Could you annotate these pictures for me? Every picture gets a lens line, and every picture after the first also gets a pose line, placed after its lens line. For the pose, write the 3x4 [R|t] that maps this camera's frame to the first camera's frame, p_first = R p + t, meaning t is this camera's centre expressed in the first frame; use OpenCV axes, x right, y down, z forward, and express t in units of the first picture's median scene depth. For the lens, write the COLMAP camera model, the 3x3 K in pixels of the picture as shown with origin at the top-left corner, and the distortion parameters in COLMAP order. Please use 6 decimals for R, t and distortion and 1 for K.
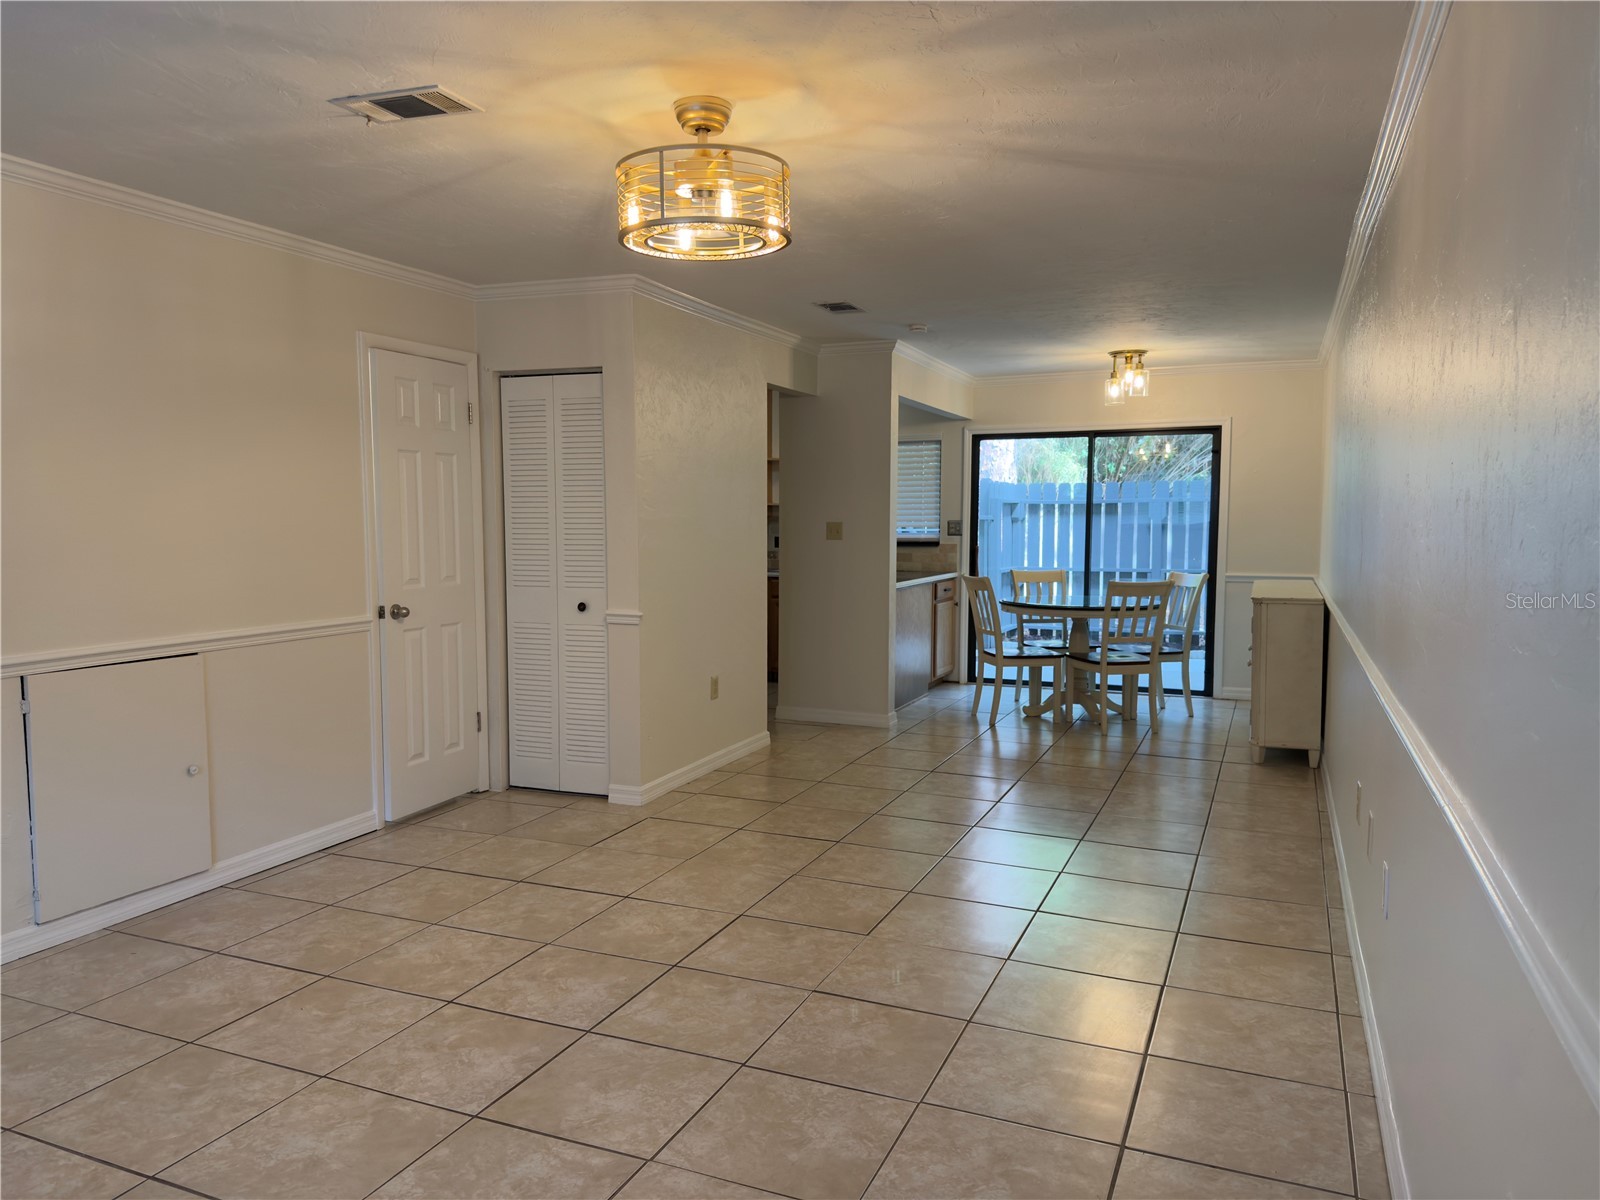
lens RADIAL K [[1121.3, 0, 802.0], [0, 1121.3, 603.6], [0, 0, 1]] dist [0.101604, -0.156256]
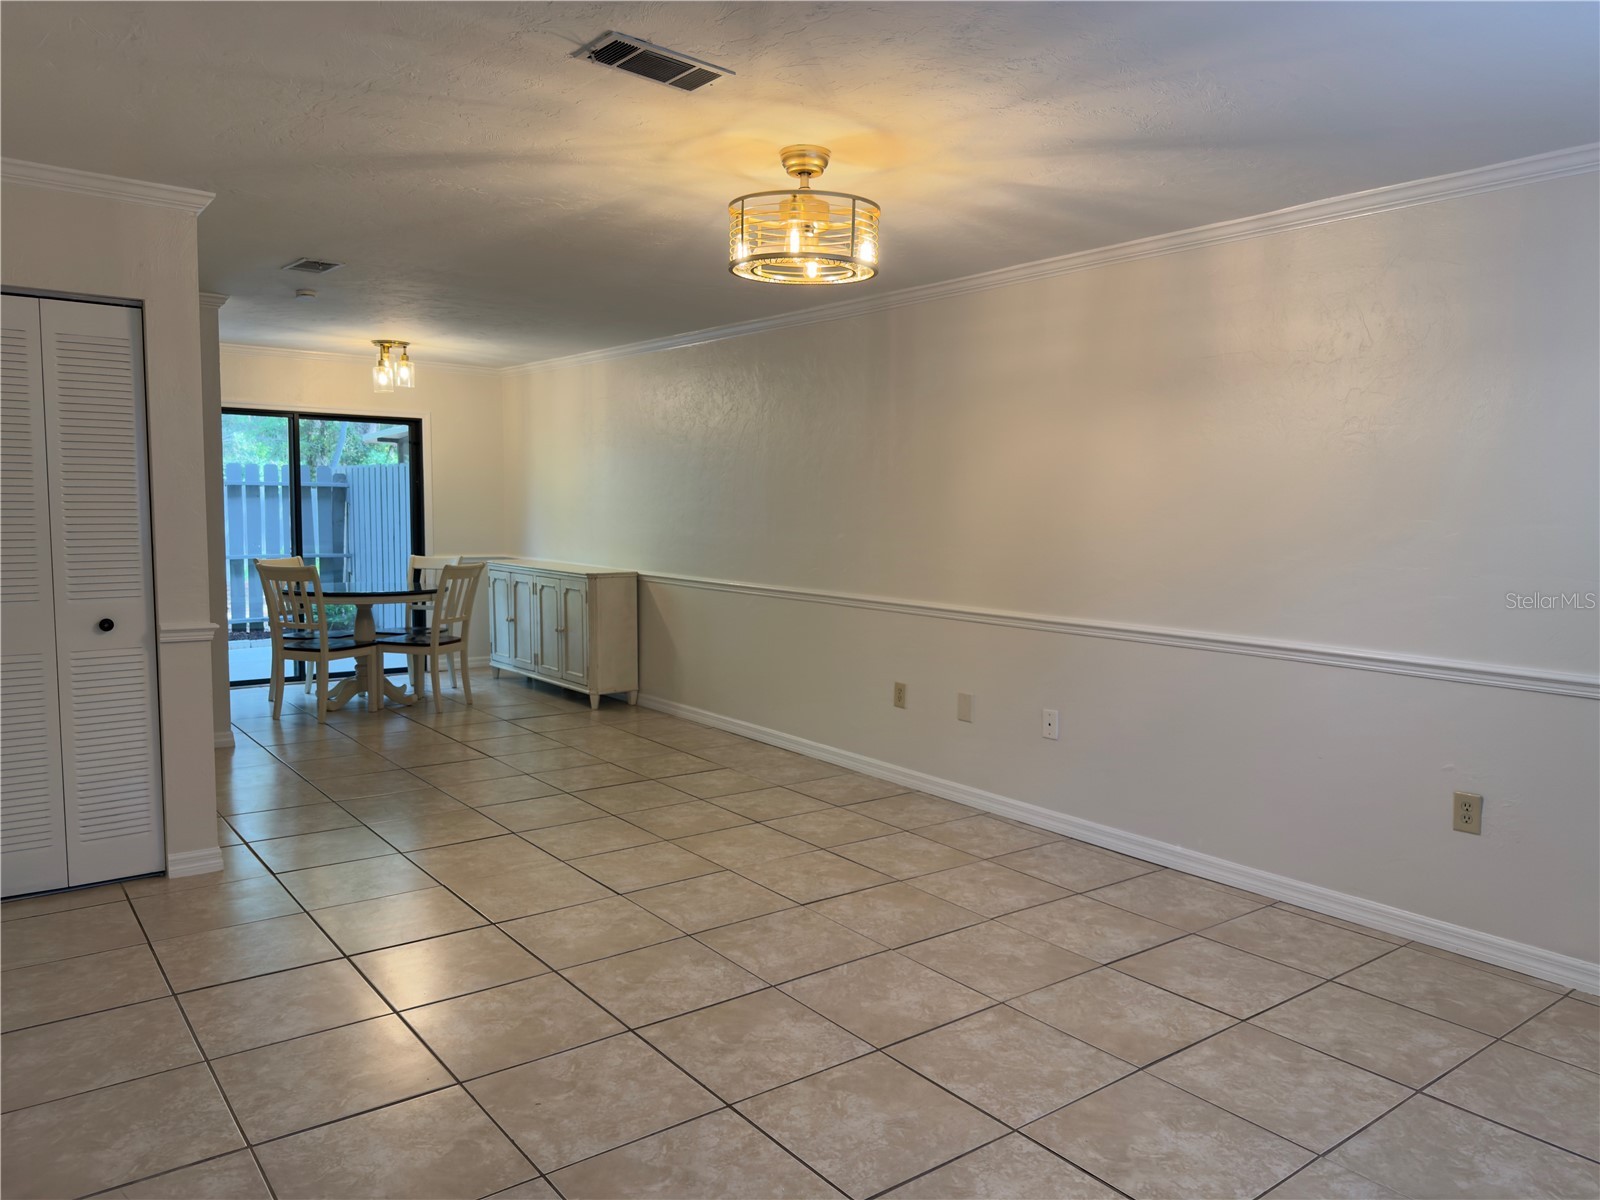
lens RADIAL K [[1121.3, 0, 802.0], [0, 1121.3, 603.6], [0, 0, 1]] dist [0.101604, -0.156256]
pose [[0.493160, -0.070663, 0.867064, -0.875536], [0.056904, 0.997181, 0.048902, -0.030668], [-0.868076, 0.025223, 0.495790, 0.349653]]
